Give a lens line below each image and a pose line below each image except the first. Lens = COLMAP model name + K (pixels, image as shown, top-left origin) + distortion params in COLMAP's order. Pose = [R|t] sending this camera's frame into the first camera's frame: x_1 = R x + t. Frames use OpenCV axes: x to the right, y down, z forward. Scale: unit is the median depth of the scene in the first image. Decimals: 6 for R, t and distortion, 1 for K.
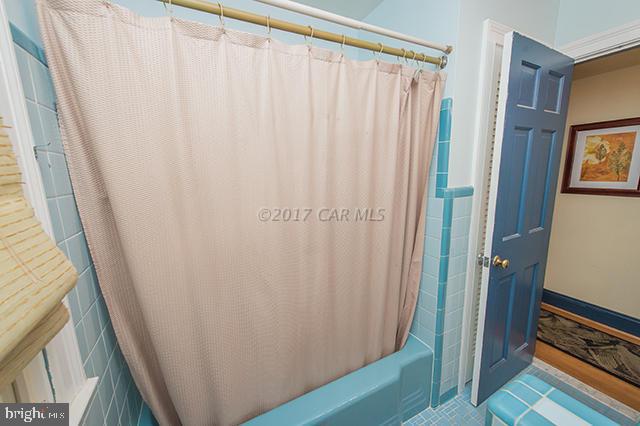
lens RADIAL K [[250.6, 0, 318.9], [0, 250.6, 214.3], [0, 0, 1]] dist [0.017135, -0.007260]
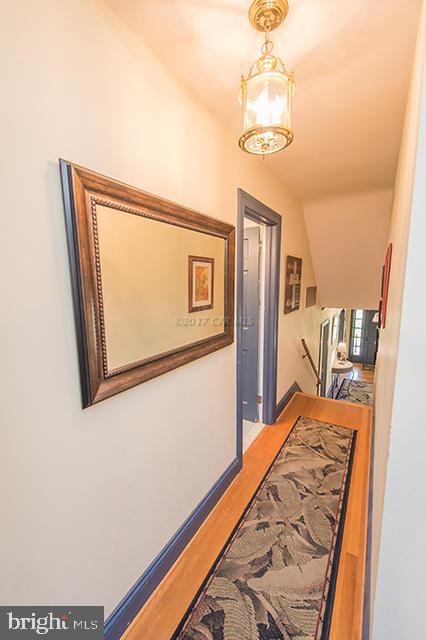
lens RADIAL K [[250.6, 0, 212.3], [0, 250.6, 321.6], [0, 0, 1]] dist [0.017135, -0.007260]
pose [[0.508037, 0.134735, -0.850732, 1.704499], [-0.151404, 0.986280, 0.065788, -0.052836], [0.847924, 0.095382, 0.521466, -0.043704]]
